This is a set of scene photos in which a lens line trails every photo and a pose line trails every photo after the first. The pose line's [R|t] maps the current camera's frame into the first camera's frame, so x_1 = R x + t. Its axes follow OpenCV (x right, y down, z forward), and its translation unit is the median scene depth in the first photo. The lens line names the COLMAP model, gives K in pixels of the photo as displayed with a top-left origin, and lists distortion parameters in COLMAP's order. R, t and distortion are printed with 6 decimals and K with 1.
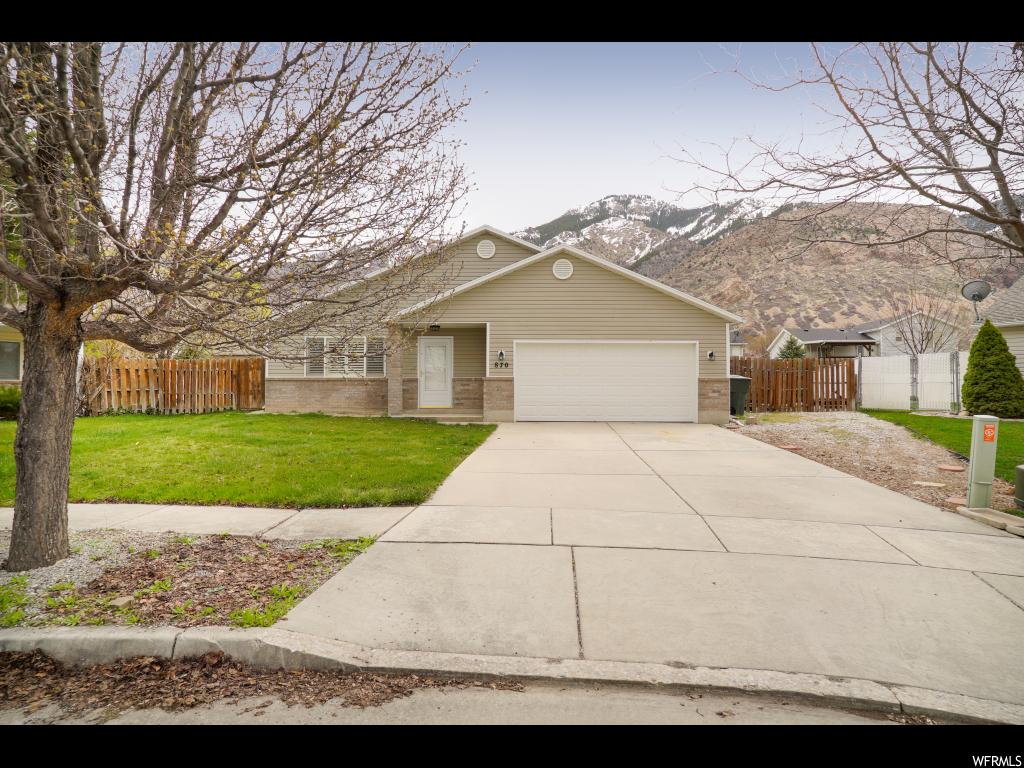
lens RADIAL K [[539.5, 0, 508.6], [0, 539.5, 381.8], [0, 0, 1]] dist [-0.071414, 0.039063]
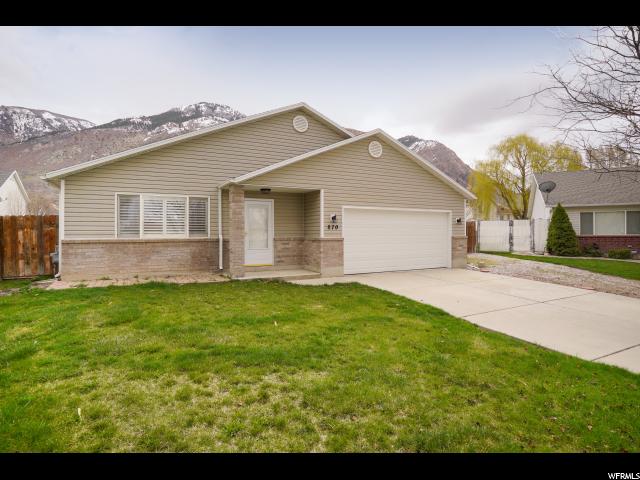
lens RADIAL K [[337.2, 0, 317.9], [0, 337.2, 238.6], [0, 0, 1]] dist [-0.071414, 0.039063]
pose [[0.869282, -0.016952, 0.494025, -0.365696], [-0.004144, 0.999127, 0.041575, -0.033899], [-0.494299, -0.038187, 0.868453, 0.362078]]
